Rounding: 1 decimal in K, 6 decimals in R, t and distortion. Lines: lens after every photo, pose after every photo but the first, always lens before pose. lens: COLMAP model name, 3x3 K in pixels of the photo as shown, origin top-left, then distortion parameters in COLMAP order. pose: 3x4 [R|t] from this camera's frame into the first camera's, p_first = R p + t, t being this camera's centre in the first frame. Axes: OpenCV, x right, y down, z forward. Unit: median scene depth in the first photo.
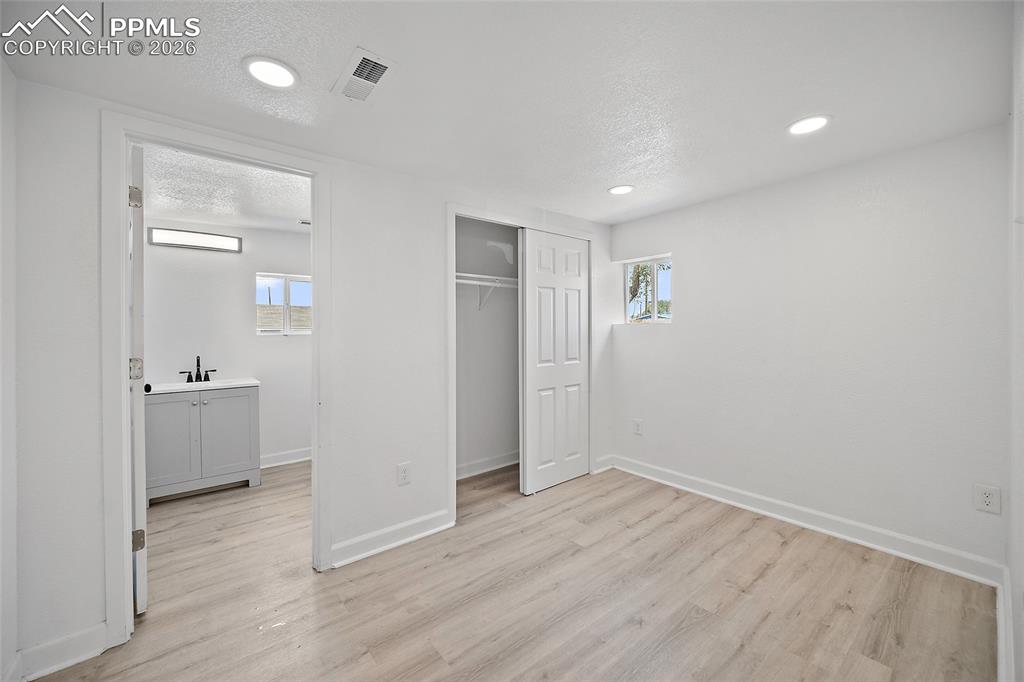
lens RADIAL K [[409.8, 0, 511.9], [0, 409.8, 334.7], [0, 0, 1]] dist [-0.001065, -0.000163]
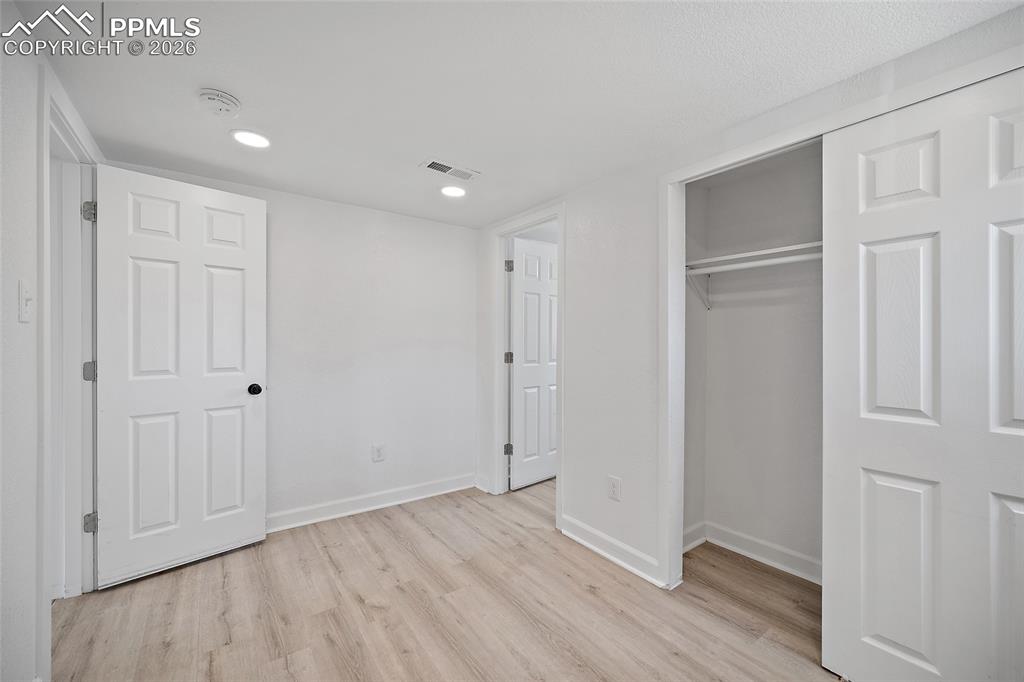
lens RADIAL K [[409.8, 0, 511.9], [0, 409.8, 334.7], [0, 0, 1]] dist [-0.001065, -0.000163]
pose [[-0.070963, -0.003878, -0.997471, 0.806788], [0.003705, 0.999985, -0.004152, -0.022496], [0.997472, -0.003990, -0.070948, 0.931734]]
